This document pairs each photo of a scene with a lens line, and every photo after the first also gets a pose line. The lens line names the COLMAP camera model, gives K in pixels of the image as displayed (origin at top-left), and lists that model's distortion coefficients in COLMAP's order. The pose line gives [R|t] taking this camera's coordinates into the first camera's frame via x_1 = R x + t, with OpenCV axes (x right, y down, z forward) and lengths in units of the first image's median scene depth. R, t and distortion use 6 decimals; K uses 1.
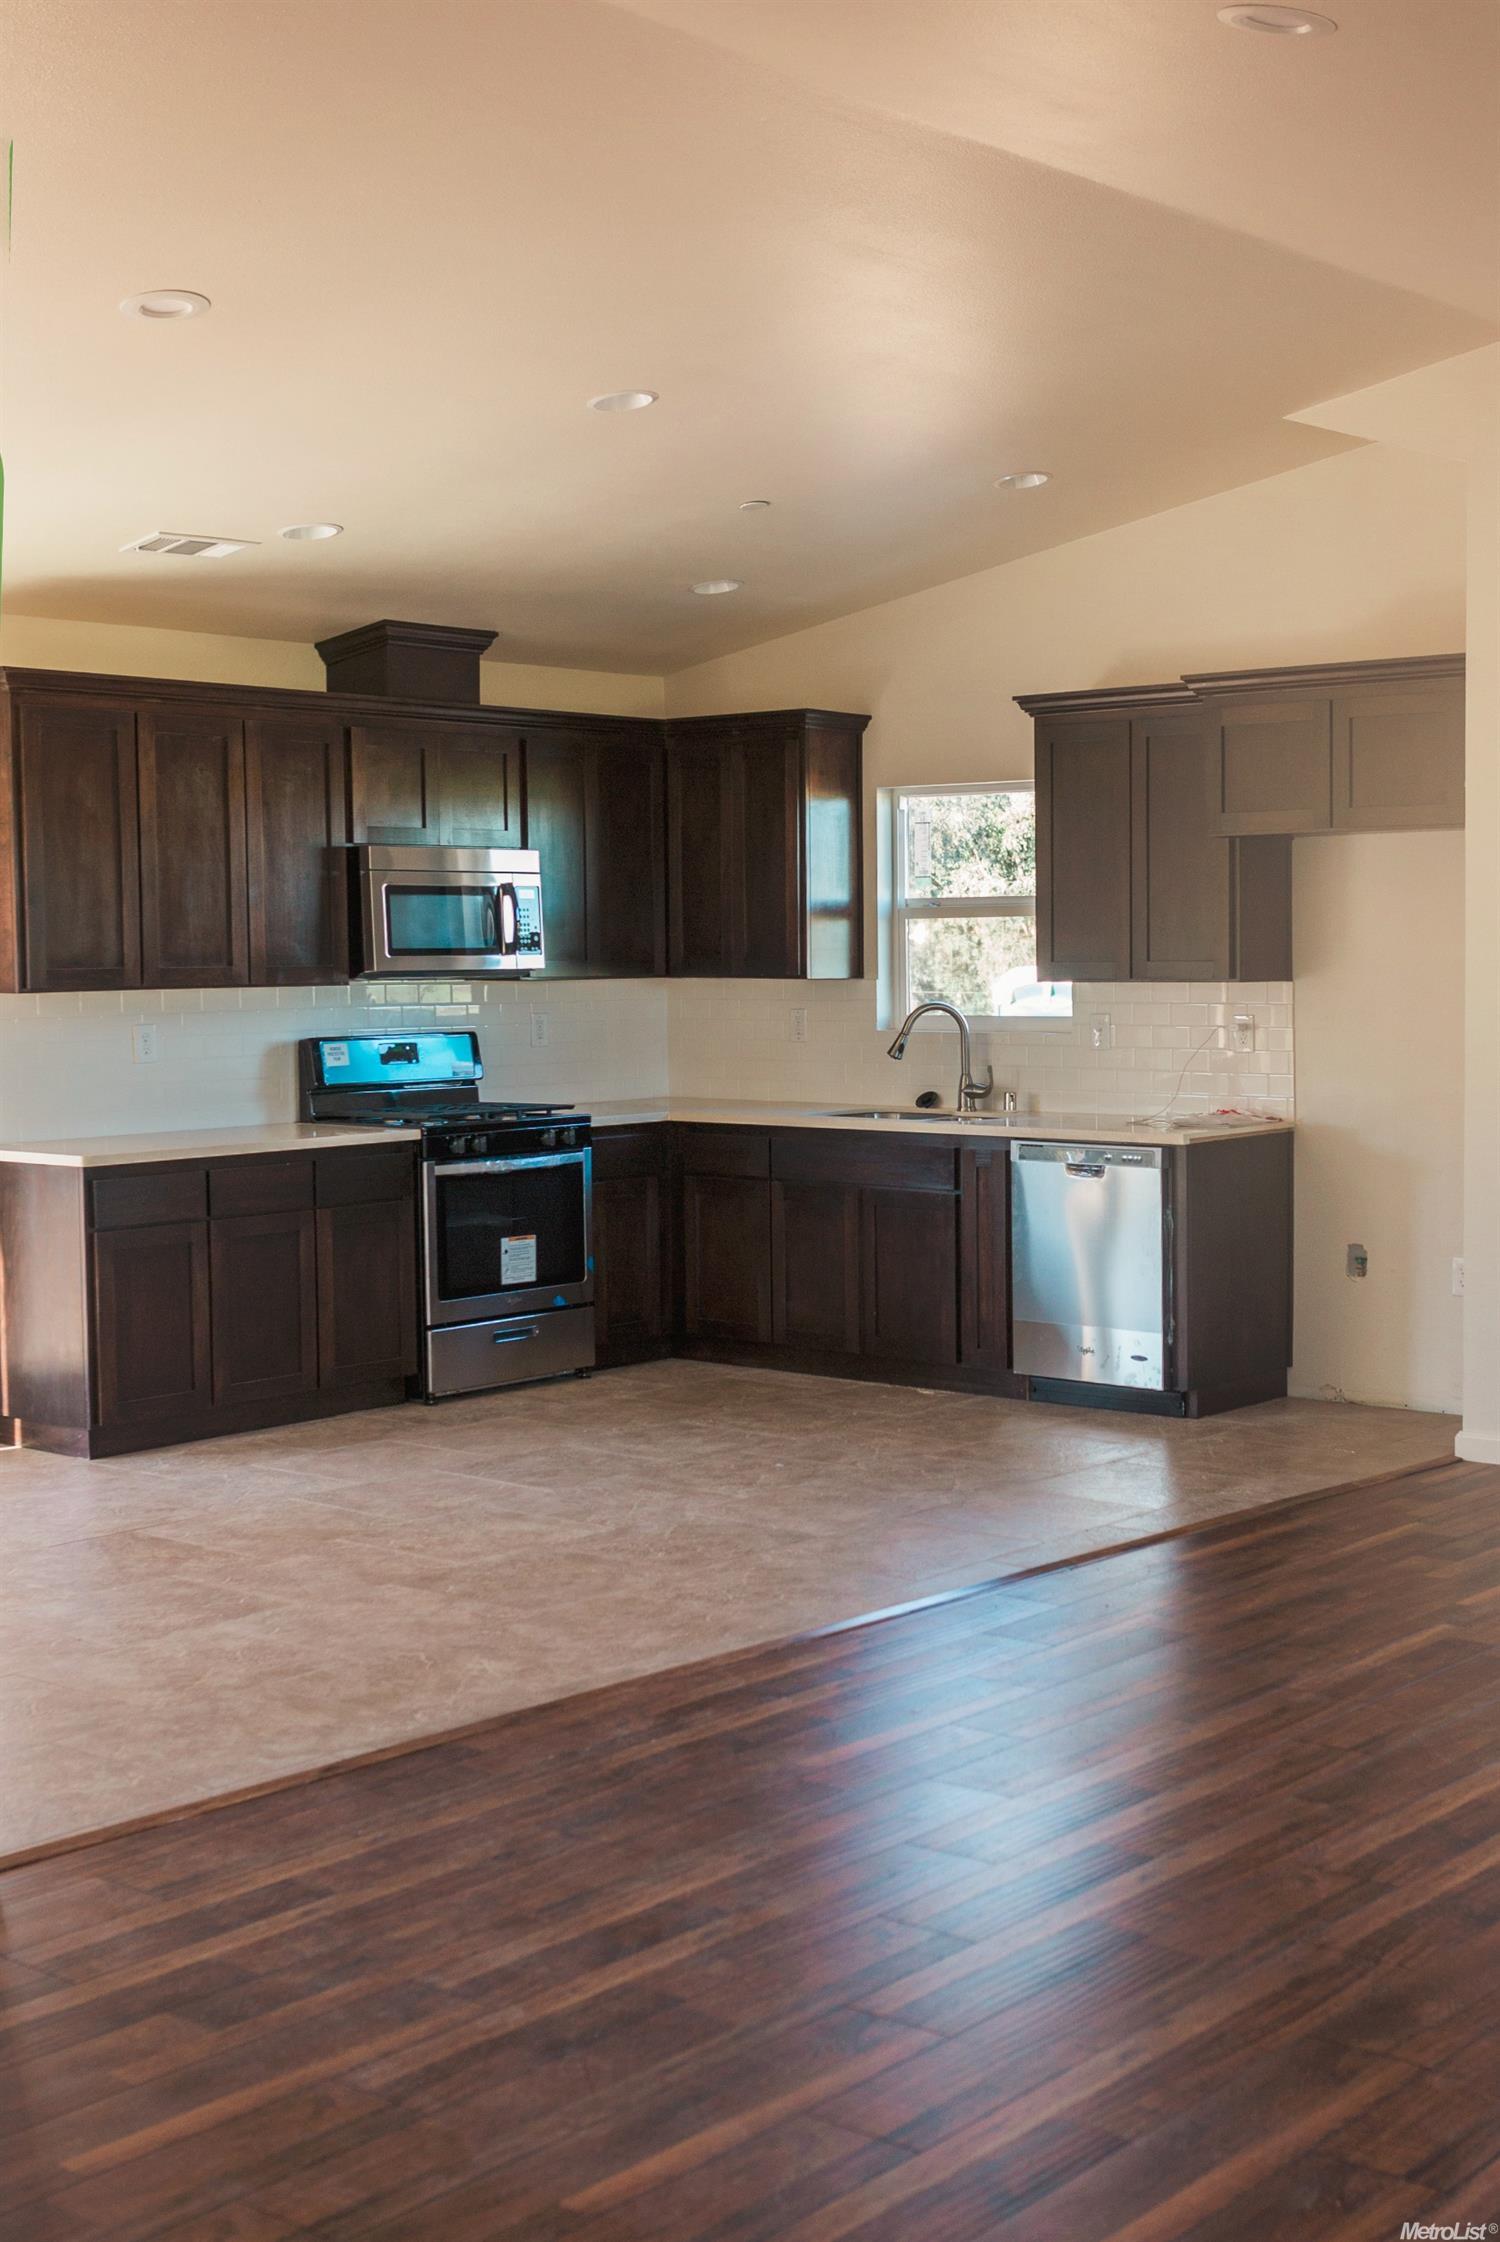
lens RADIAL K [[2801.1, 0, 991.0], [0, 2801.1, 1115.7], [0, 0, 1]] dist [-0.002932, 0.009086]
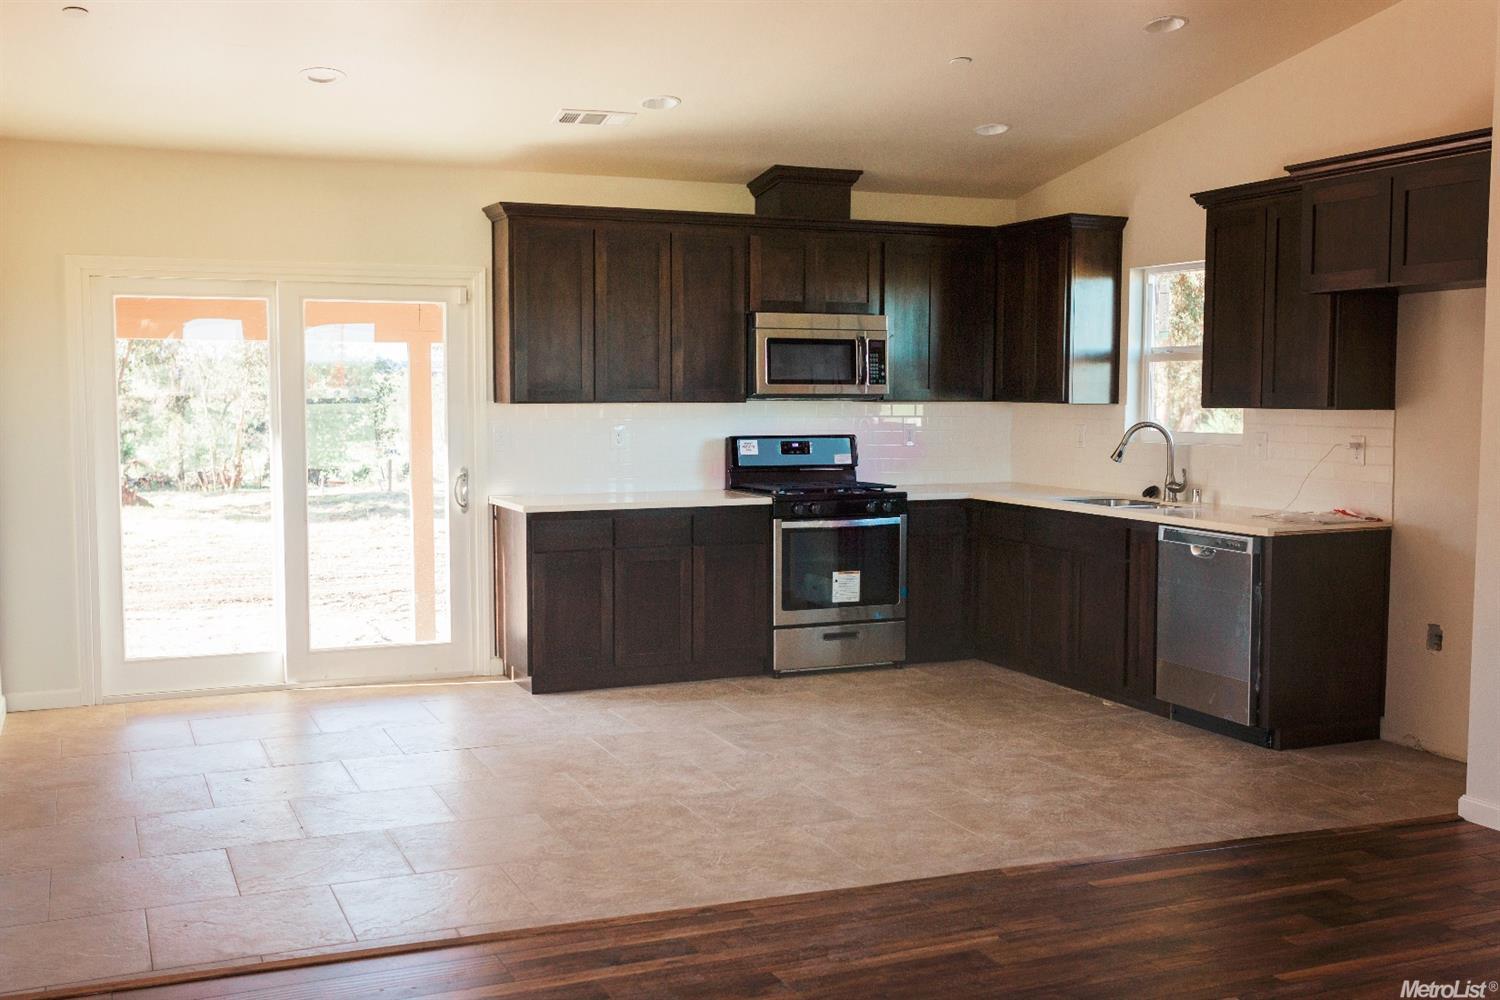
lens RADIAL K [[1531.4, 0, 750.0], [0, 1531.4, 500.0], [0, 0, 1]] dist [0.001295, 0.010421]
pose [[0.877101, 0.044699, -0.478222, 0.205590], [-0.038825, 0.999000, 0.022167, -0.013257], [0.478734, -0.000876, 0.877959, 0.291050]]
